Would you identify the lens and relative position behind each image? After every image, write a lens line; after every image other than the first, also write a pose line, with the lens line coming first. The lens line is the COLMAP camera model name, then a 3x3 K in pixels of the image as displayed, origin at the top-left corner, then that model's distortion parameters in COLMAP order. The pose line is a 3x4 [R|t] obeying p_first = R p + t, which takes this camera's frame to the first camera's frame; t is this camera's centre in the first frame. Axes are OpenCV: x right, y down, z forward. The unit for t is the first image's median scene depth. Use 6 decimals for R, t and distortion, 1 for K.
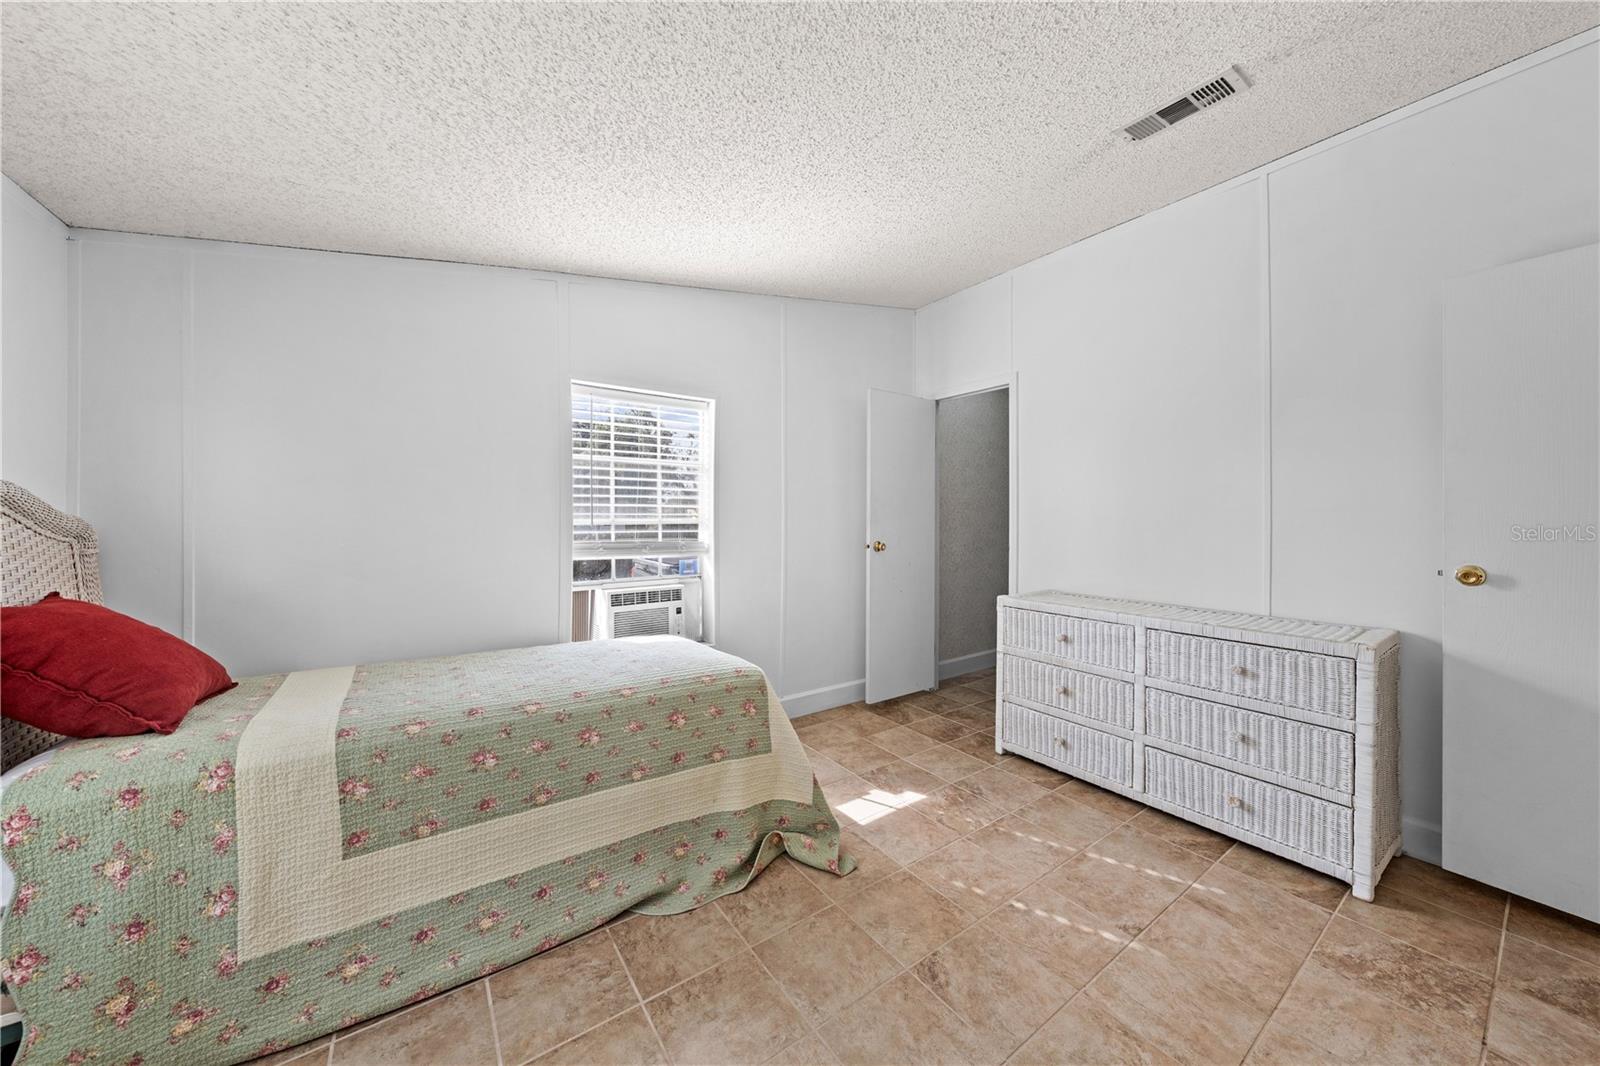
lens RADIAL K [[541.4, 0, 809.3], [0, 541.4, 516.1], [0, 0, 1]] dist [-0.005312, 0.001037]
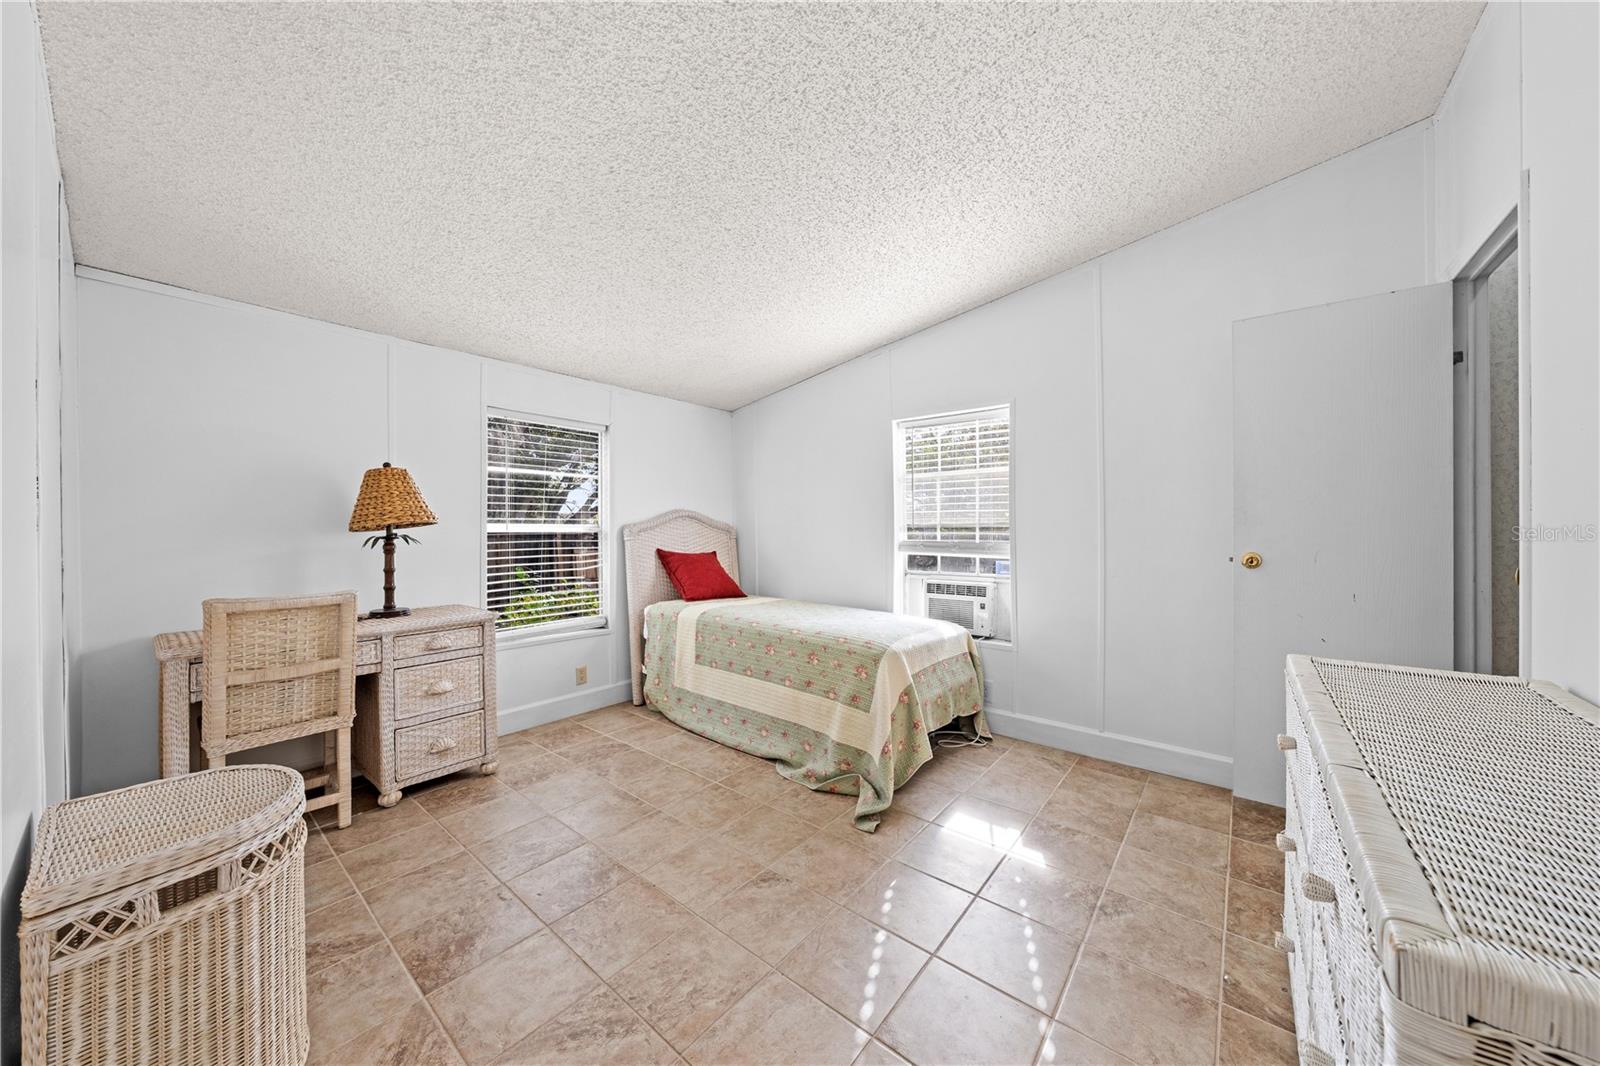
lens RADIAL K [[541.4, 0, 807.9], [0, 541.4, 528.9], [0, 0, 1]] dist [-0.005312, 0.001037]
pose [[0.270467, -0.004526, -0.962719, 1.176282], [0.007381, 0.999969, -0.002627, 0.032313], [0.962701, -0.006395, 0.270492, 0.609462]]
